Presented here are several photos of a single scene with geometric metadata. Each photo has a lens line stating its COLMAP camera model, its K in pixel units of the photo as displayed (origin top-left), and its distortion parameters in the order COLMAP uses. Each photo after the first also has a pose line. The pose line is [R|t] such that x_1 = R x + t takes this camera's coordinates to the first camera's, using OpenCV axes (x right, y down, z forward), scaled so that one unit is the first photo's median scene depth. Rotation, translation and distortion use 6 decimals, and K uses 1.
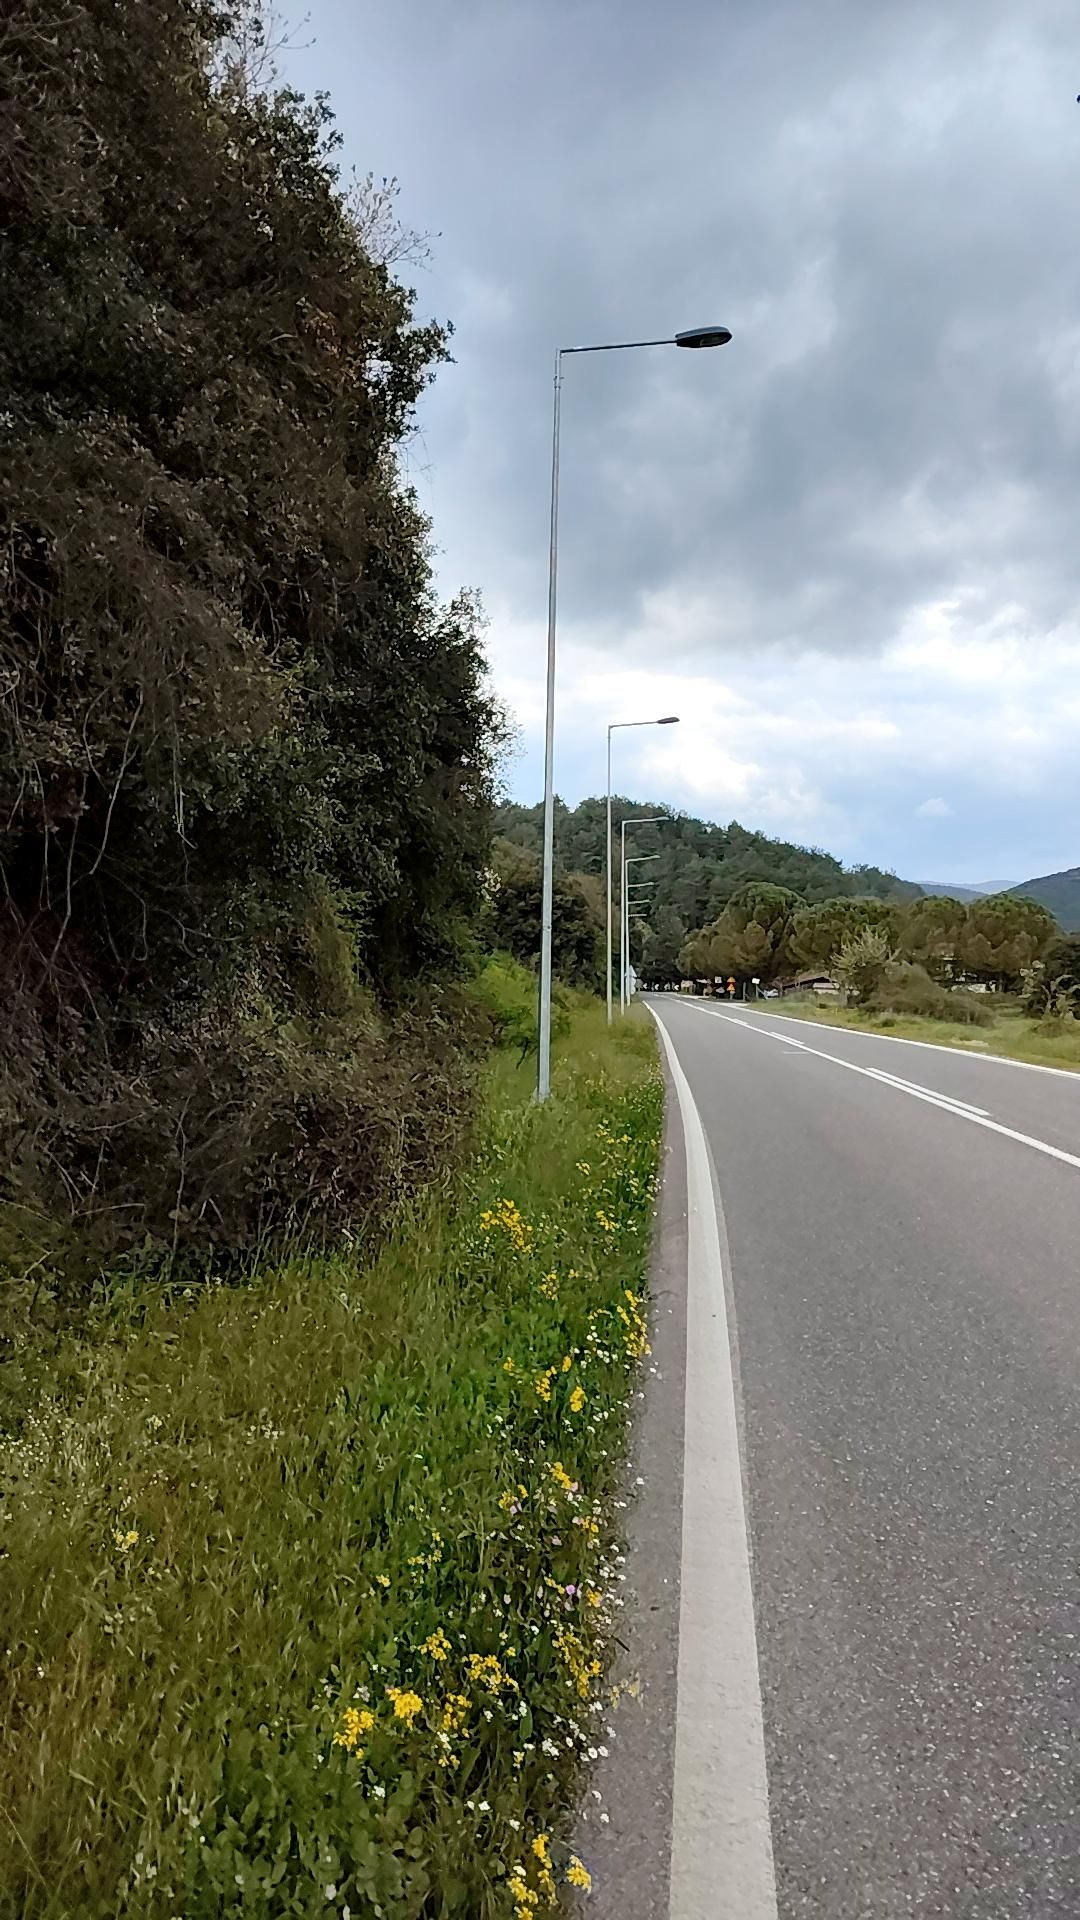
lens RADIAL K [[1396.1, 0, 540.0], [0, 1396.1, 960.0], [0, 0, 1]] dist [0.064339, 0.001090]
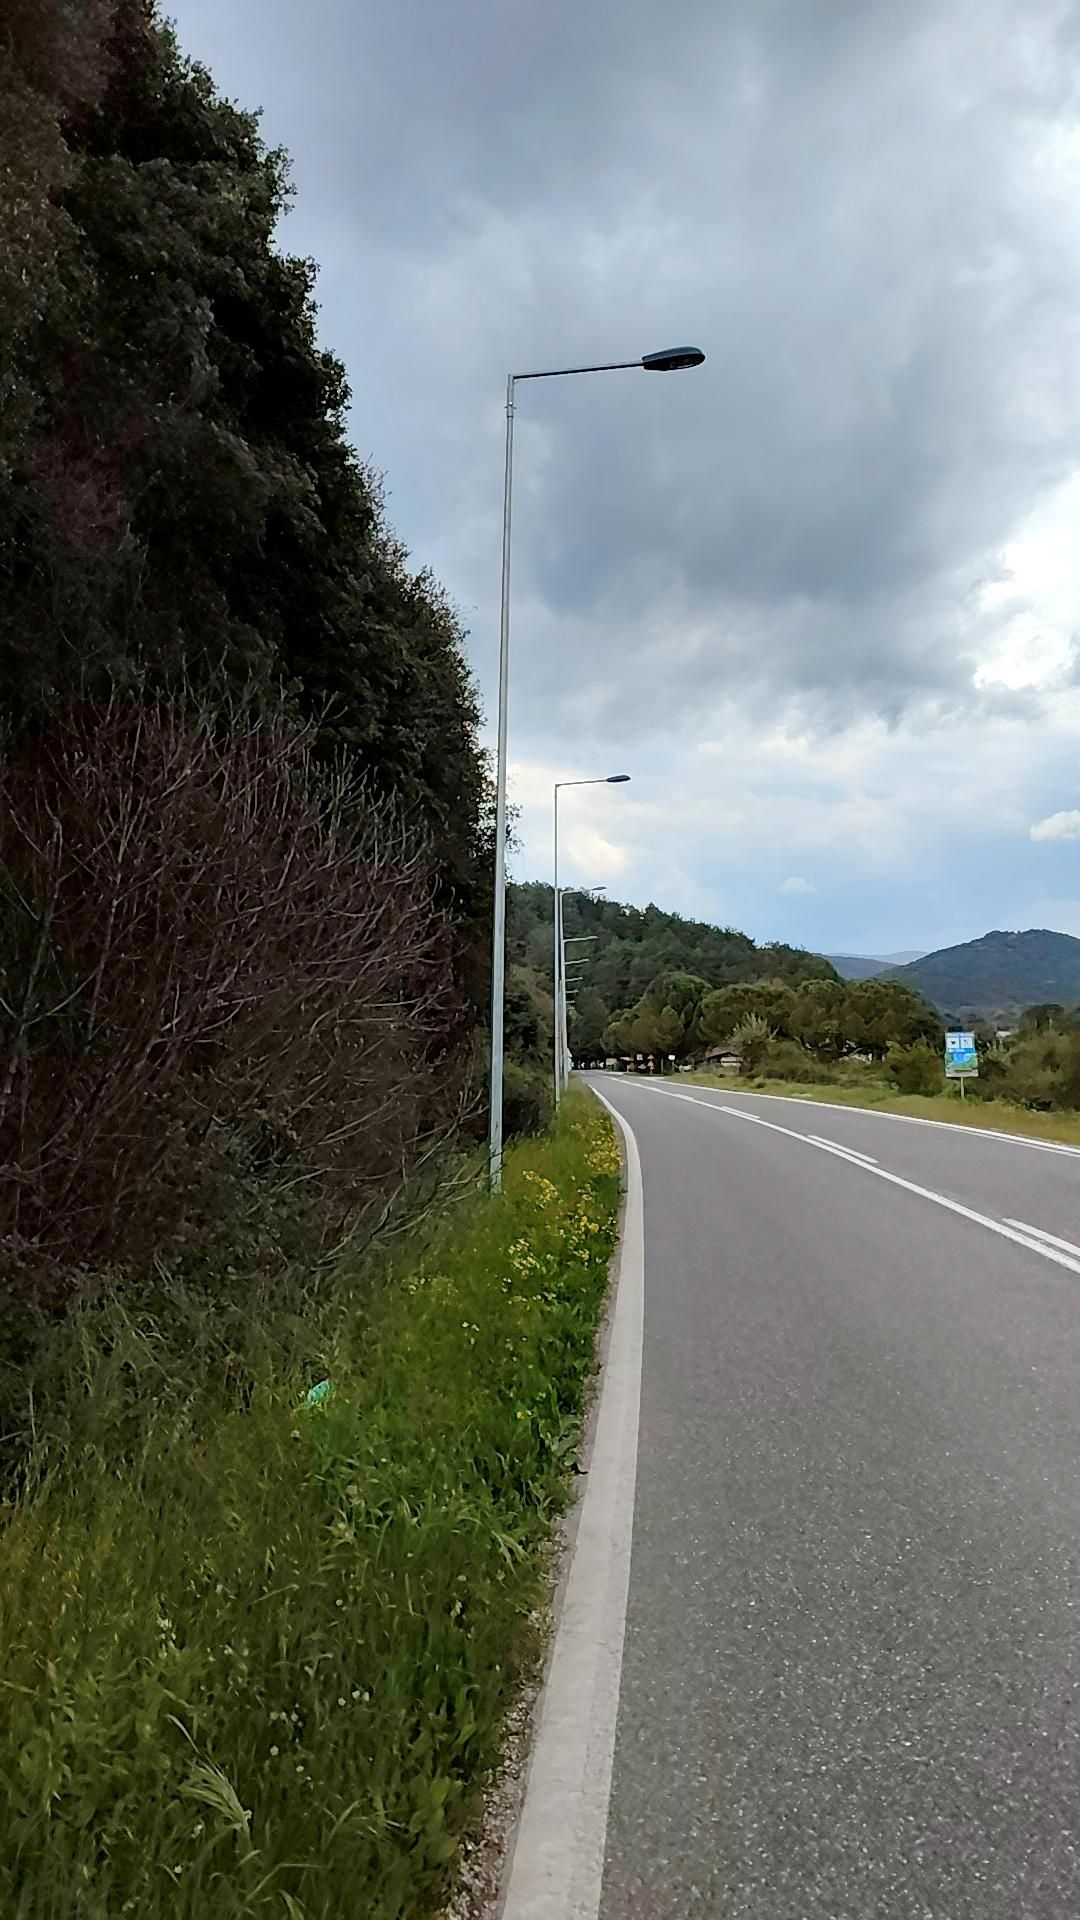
lens RADIAL K [[1405.6, 0, 540.0], [0, 1405.6, 960.0], [0, 0, 1]] dist [-0.005950, 0.001065]
pose [[0.998058, -0.025375, 0.056884, -0.017921], [0.028594, 0.997992, -0.056515, -0.002645], [-0.055336, 0.058032, 0.996780, -0.152266]]
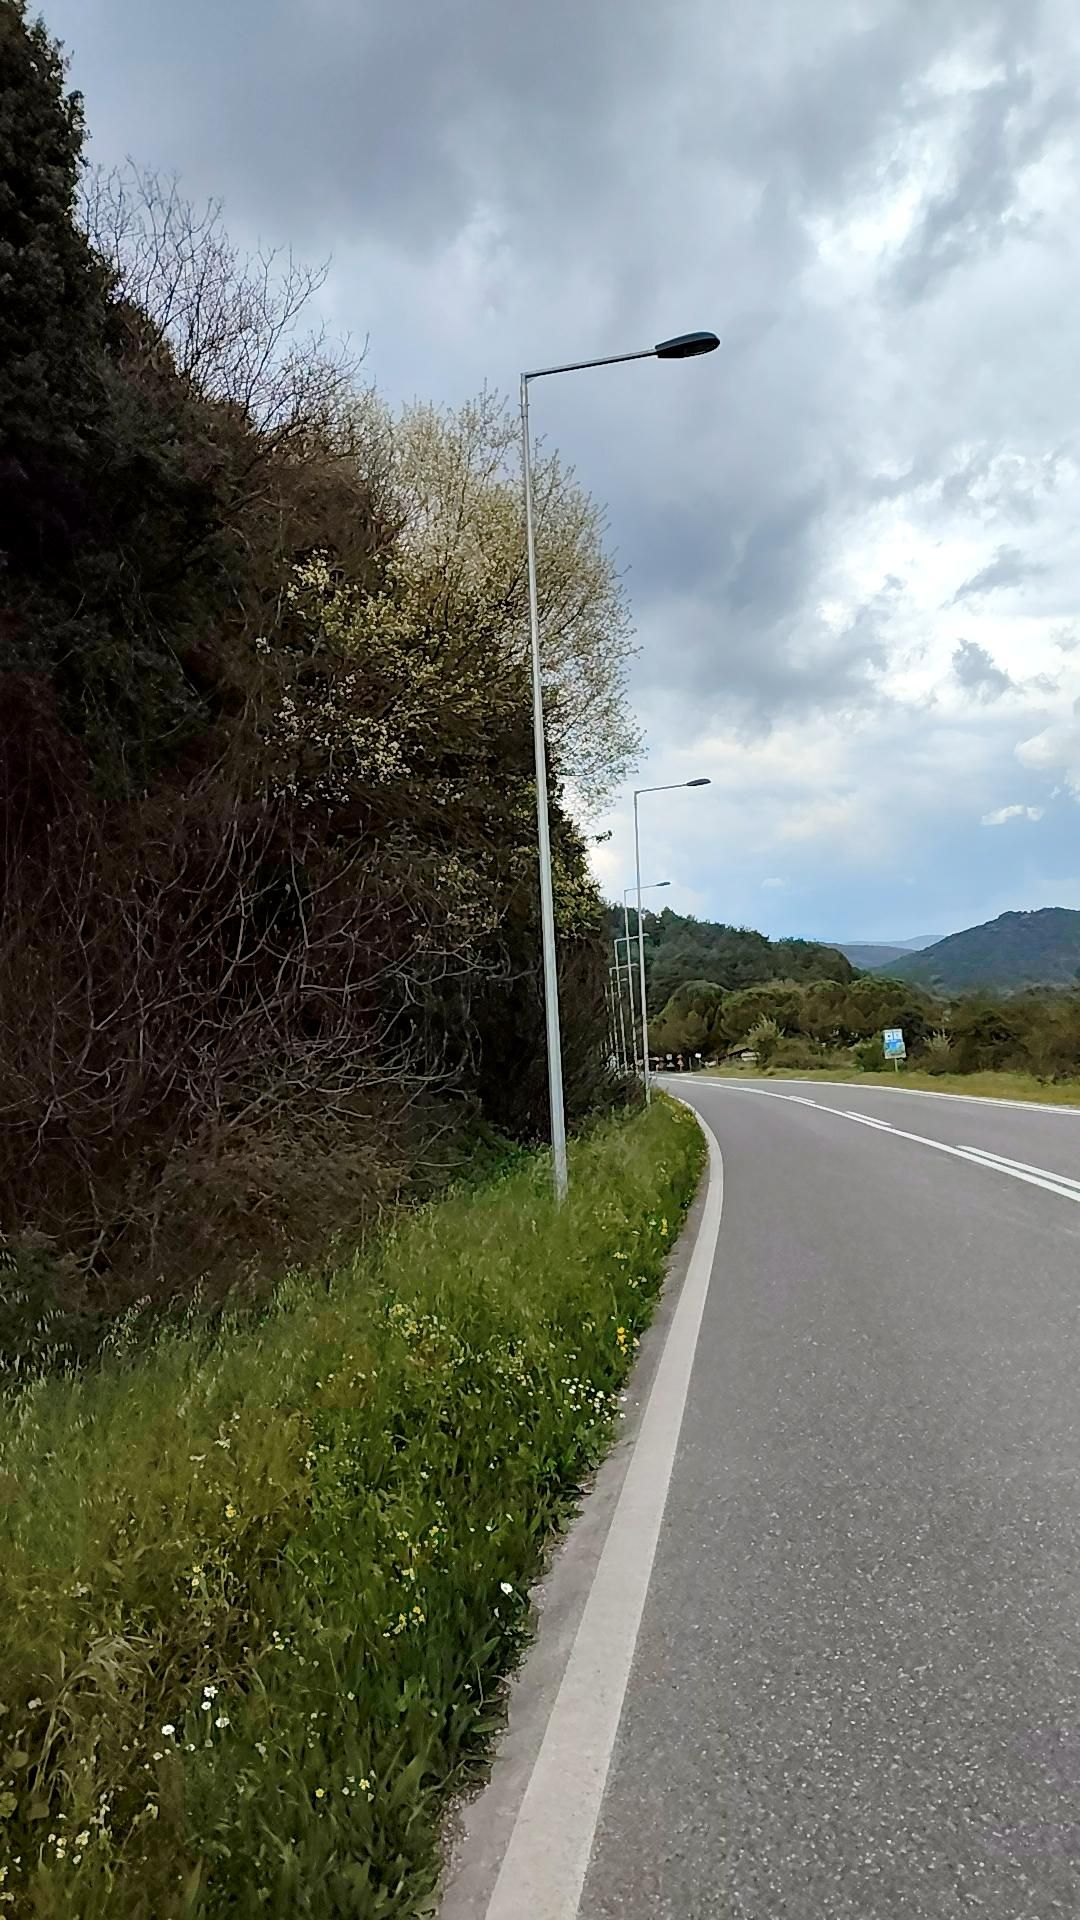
lens RADIAL K [[1405.6, 0, 540.0], [0, 1405.6, 960.0], [0, 0, 1]] dist [-0.005950, 0.001065]
pose [[0.995626, -0.081586, 0.045520, -0.046576], [0.084298, 0.994558, -0.061220, -0.005826], [-0.040278, 0.064790, 0.997086, -0.316451]]
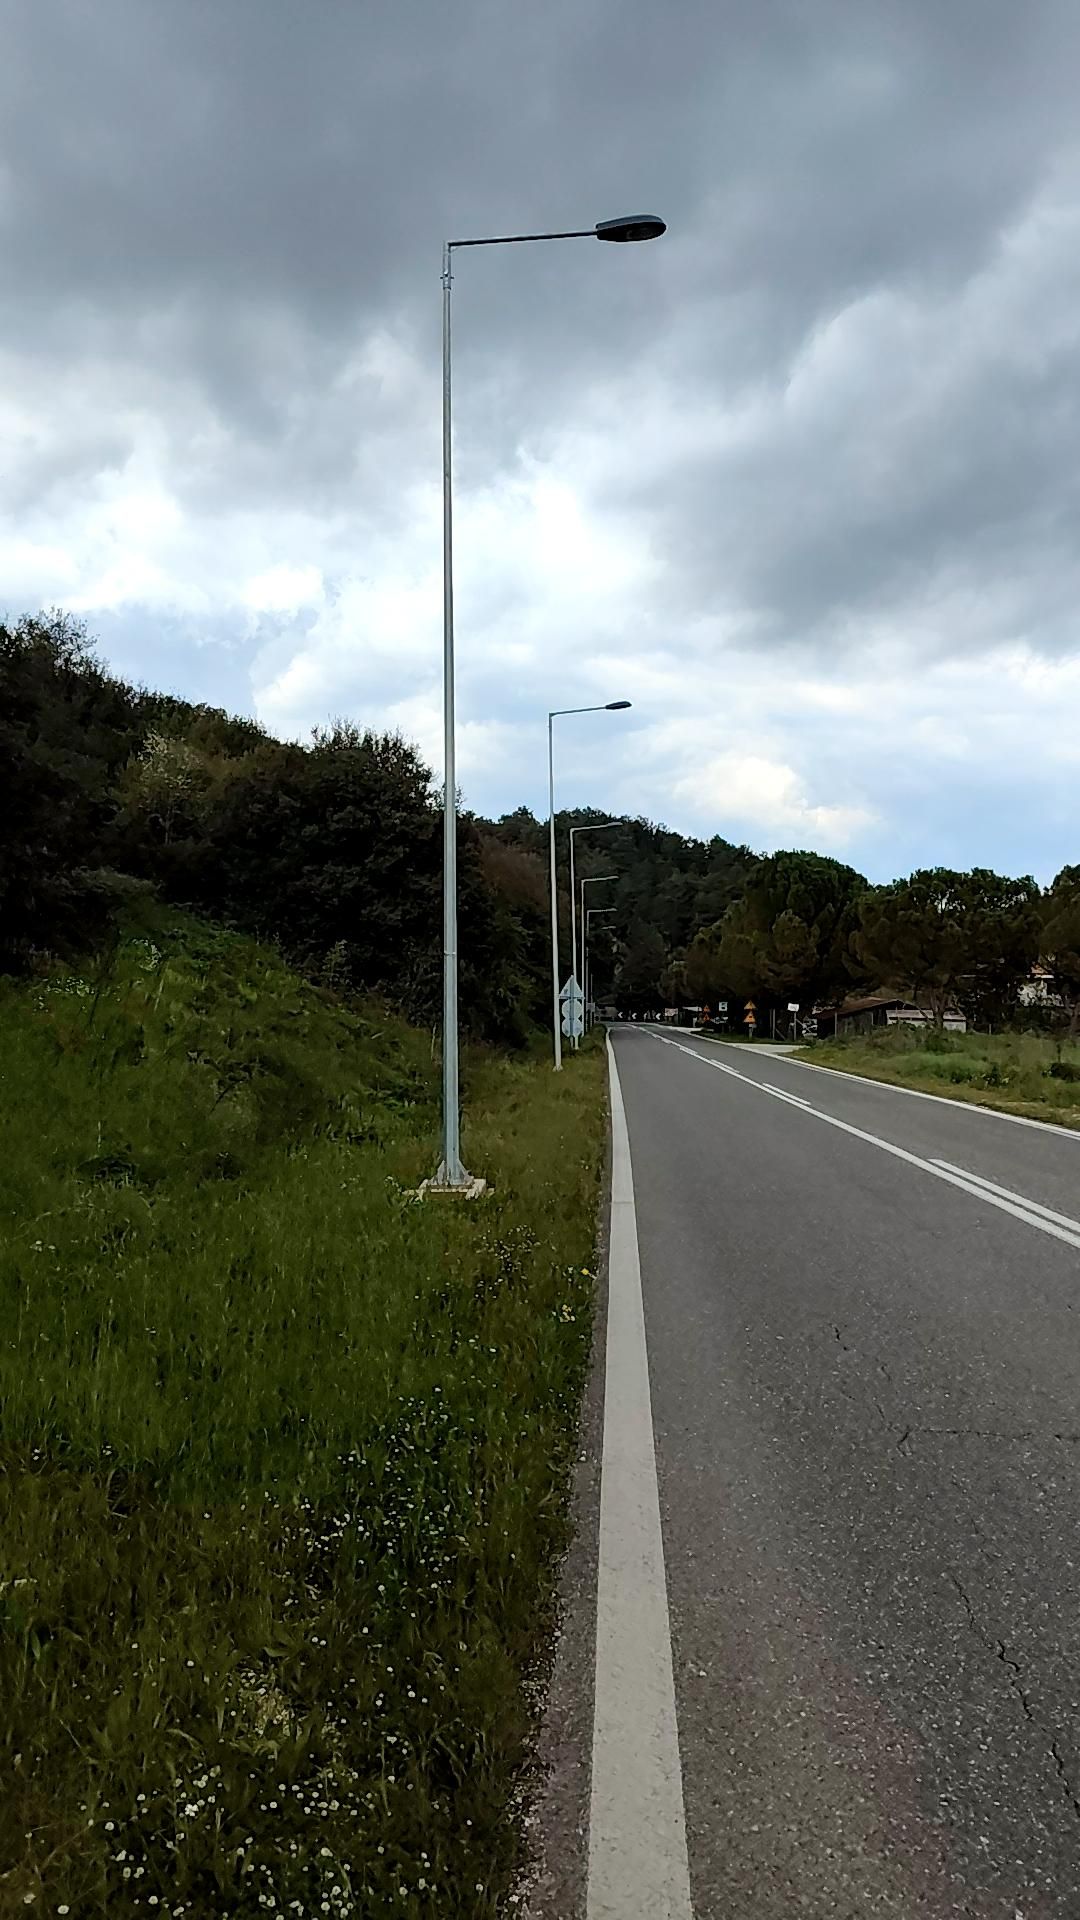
lens RADIAL K [[1405.6, 0, 540.0], [0, 1405.6, 960.0], [0, 0, 1]] dist [-0.005950, 0.001065]
pose [[0.999853, -0.006212, 0.015968, 0.032199], [0.006536, 0.999773, -0.020287, 0.005768], [-0.015839, 0.020388, 0.999667, 0.367019]]
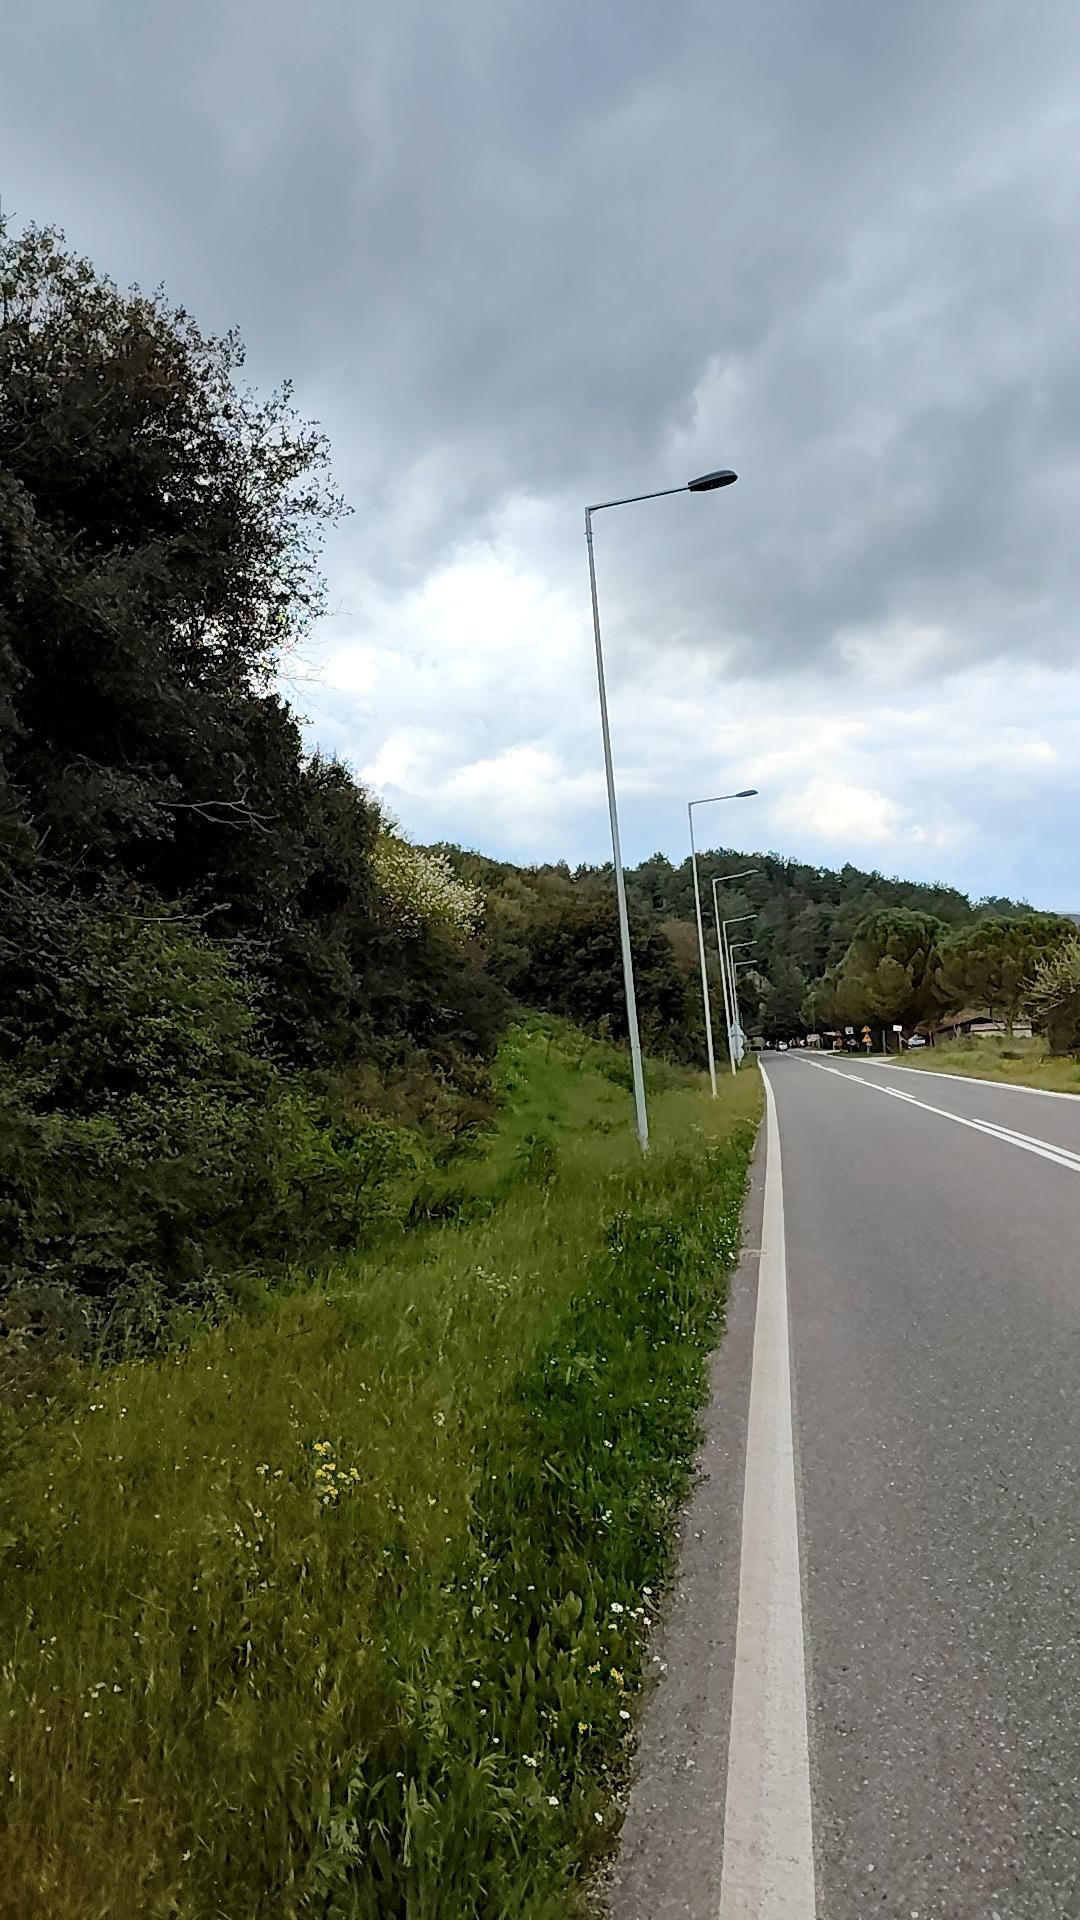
lens RADIAL K [[1396.1, 0, 540.0], [0, 1396.1, 960.0], [0, 0, 1]] dist [0.064339, 0.001090]
pose [[0.992812, -0.086375, -0.082849, 0.017496], [0.082097, 0.995175, -0.053733, 0.002120], [0.087090, 0.046545, 0.995112, 0.156744]]
